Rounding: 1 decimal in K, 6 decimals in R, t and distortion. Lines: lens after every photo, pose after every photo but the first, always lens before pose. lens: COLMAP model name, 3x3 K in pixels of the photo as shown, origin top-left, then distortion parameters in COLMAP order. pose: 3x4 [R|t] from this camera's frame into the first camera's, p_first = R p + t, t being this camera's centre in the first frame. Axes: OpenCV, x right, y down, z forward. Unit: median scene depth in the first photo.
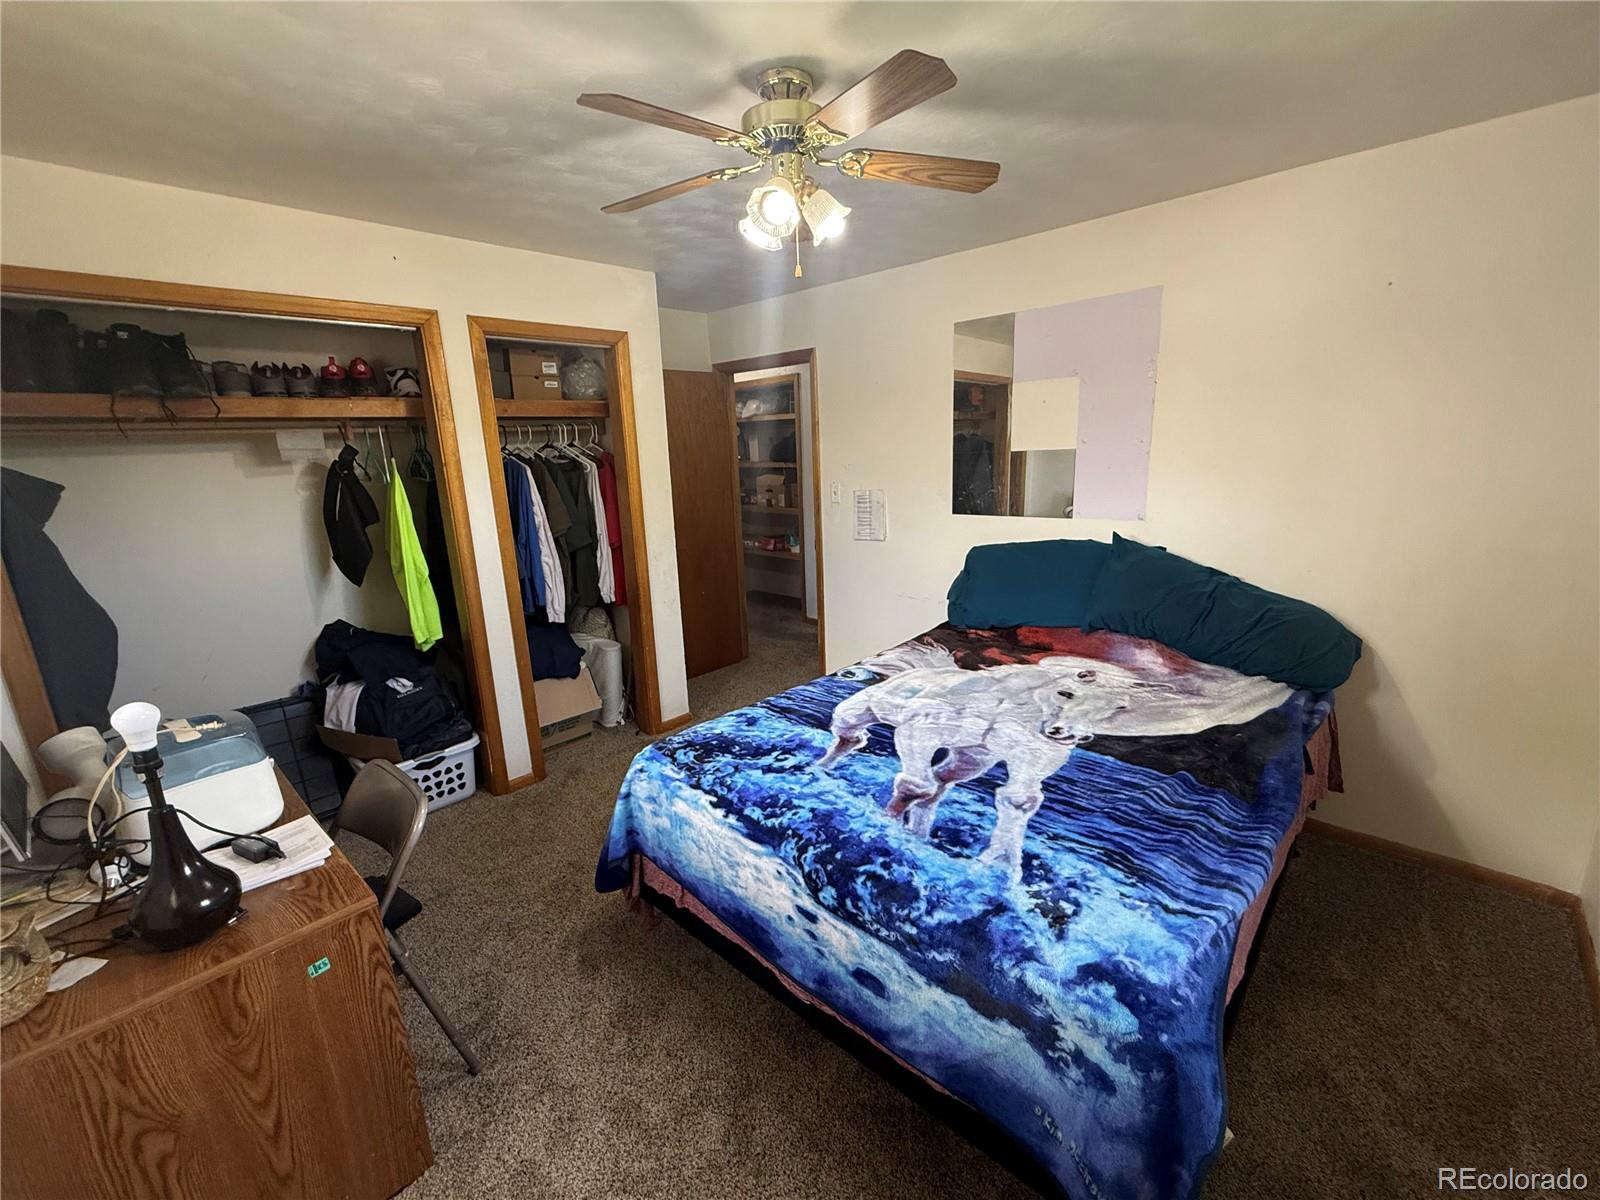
lens RADIAL K [[648.4, 0, 800.0], [0, 648.4, 600.0], [0, 0, 1]] dist [0.000268, 0.000198]
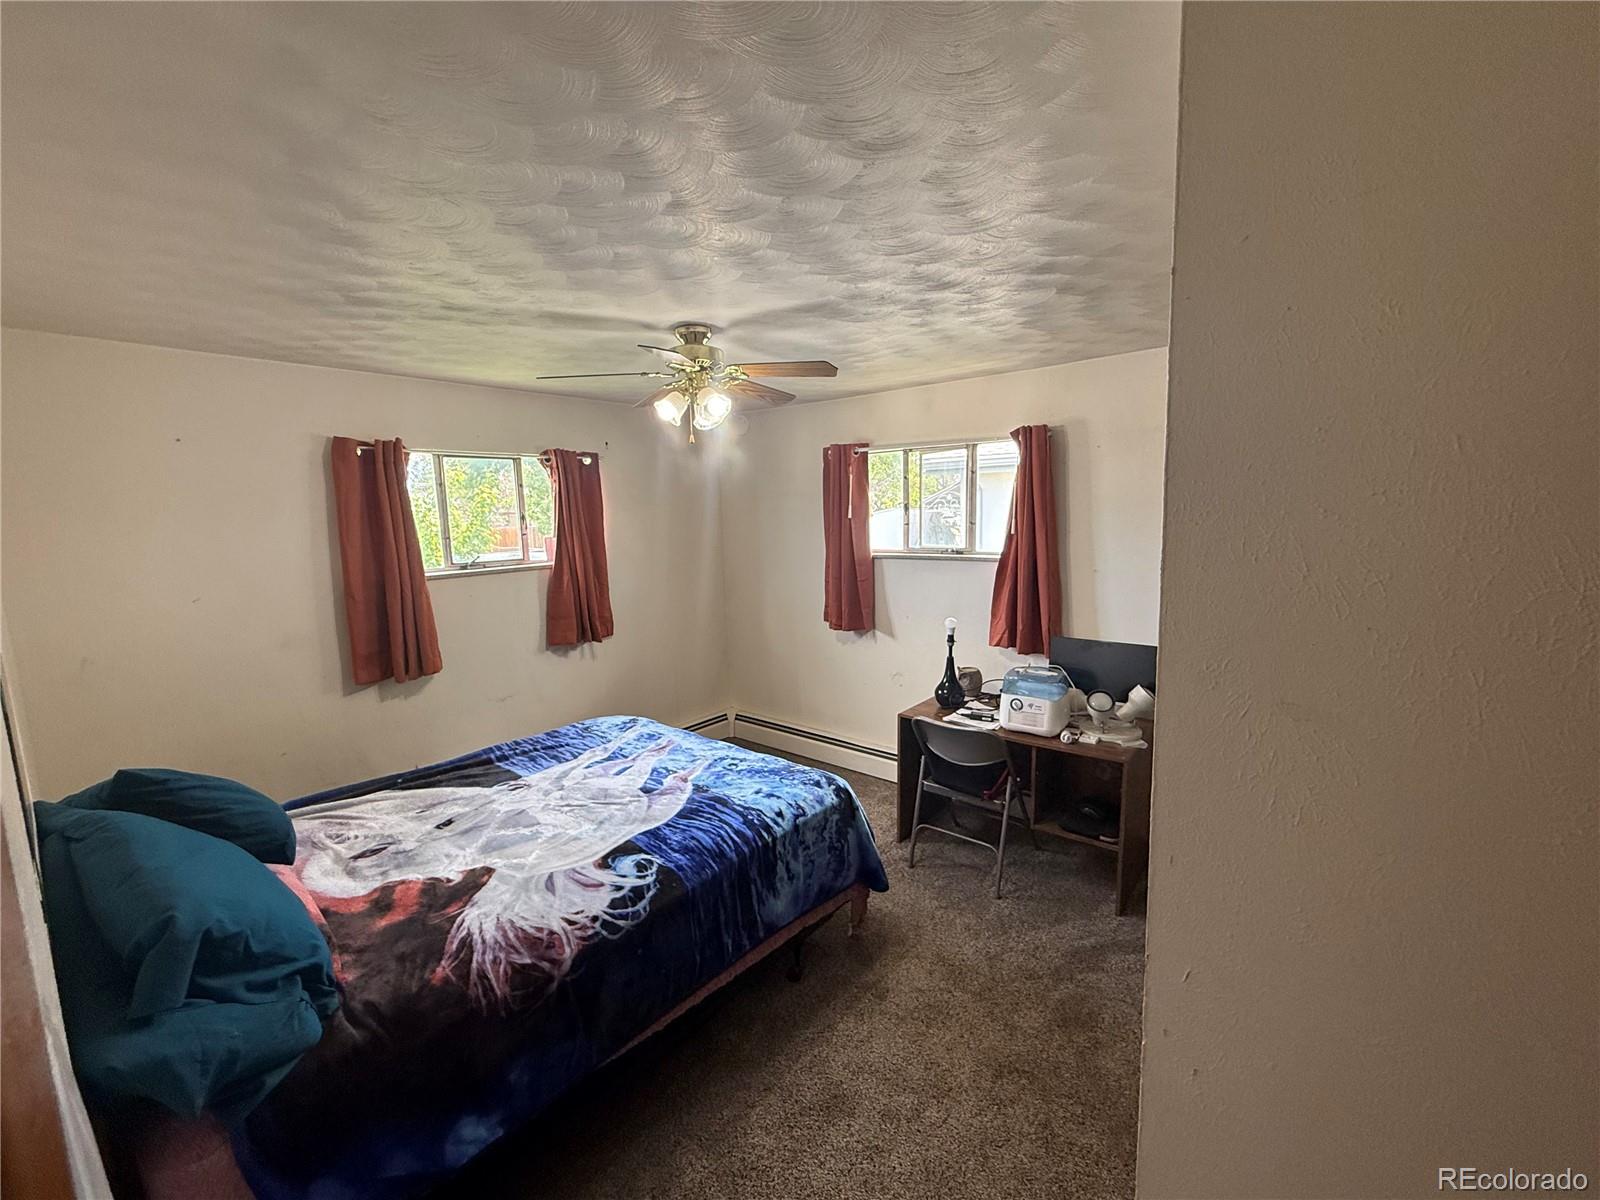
lens RADIAL K [[648.4, 0, 800.0], [0, 648.4, 600.0], [0, 0, 1]] dist [0.000268, 0.000198]
pose [[-0.996179, 0.066873, -0.056175, -0.120351], [0.041692, 0.929313, 0.366933, -0.618393], [0.076742, 0.363189, -0.928550, 2.205939]]
